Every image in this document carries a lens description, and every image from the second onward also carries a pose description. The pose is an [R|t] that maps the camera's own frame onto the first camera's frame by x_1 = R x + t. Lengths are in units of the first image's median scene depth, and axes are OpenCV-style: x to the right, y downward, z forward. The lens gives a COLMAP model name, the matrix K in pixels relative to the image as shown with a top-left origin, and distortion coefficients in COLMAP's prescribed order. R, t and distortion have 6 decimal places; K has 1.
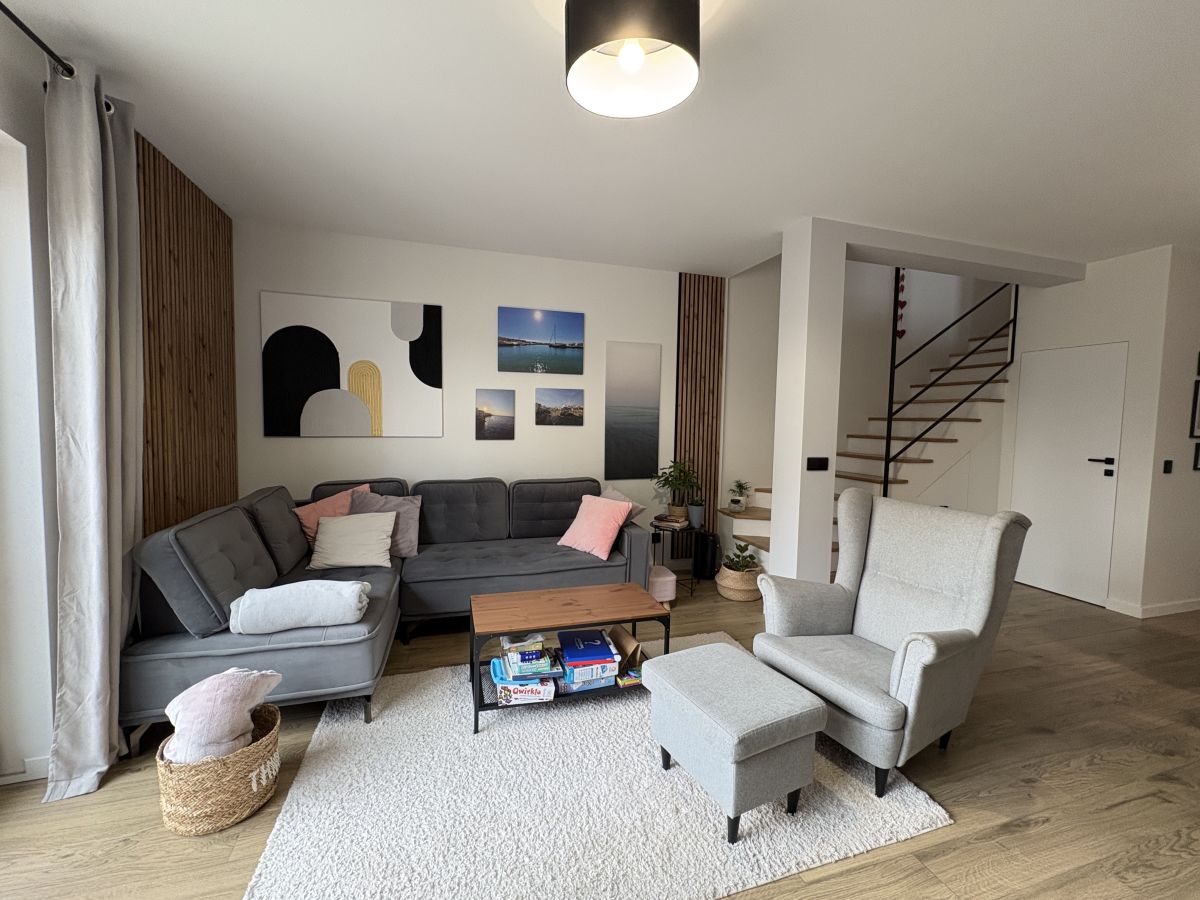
lens RADIAL K [[492.0, 0, 603.8], [0, 492.0, 449.5], [0, 0, 1]] dist [-0.001392, -0.000967]
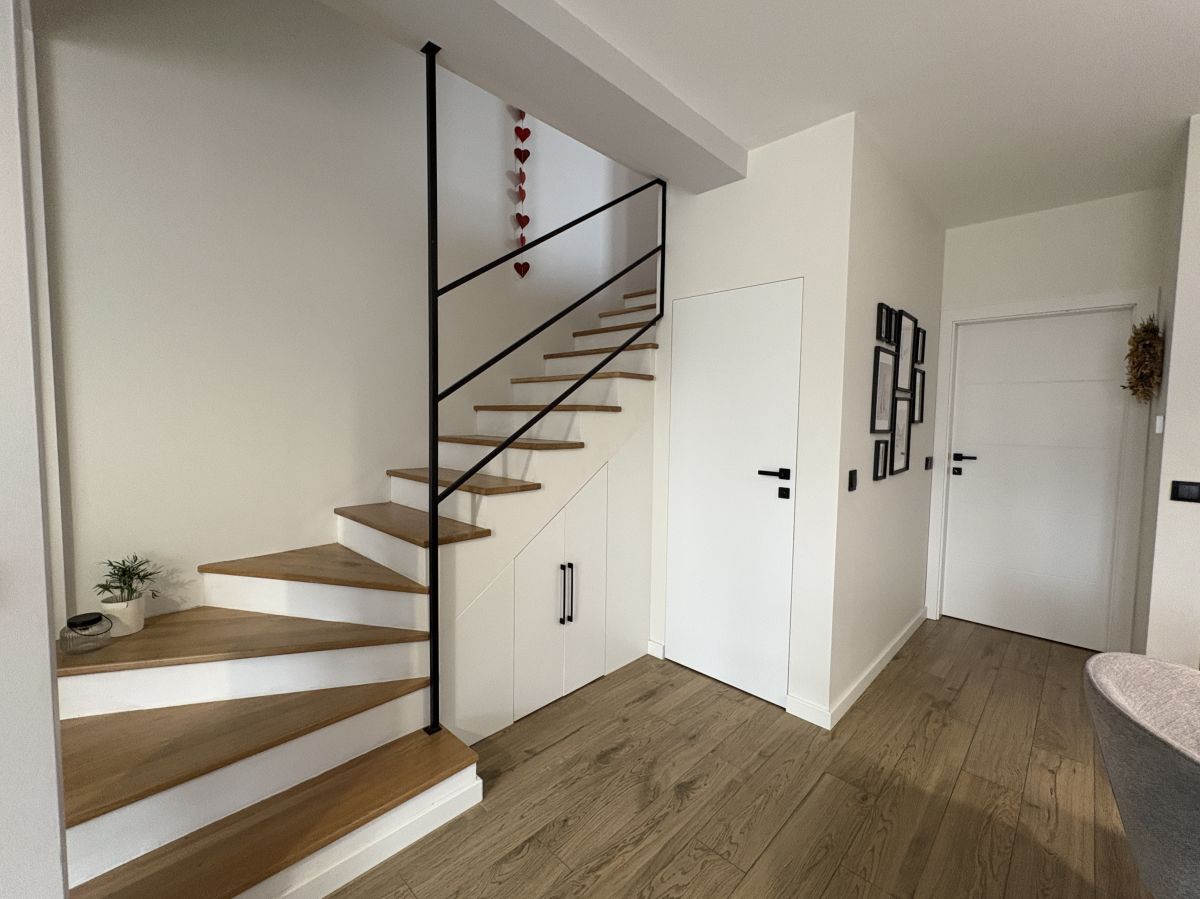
lens RADIAL K [[492.0, 0, 599.3], [0, 492.0, 450.5], [0, 0, 1]] dist [-0.001392, -0.000967]
pose [[0.883560, -0.042998, 0.466341, 0.482384], [0.035366, 0.999059, 0.025108, -0.026180], [-0.466981, -0.005692, 0.884249, 0.503864]]
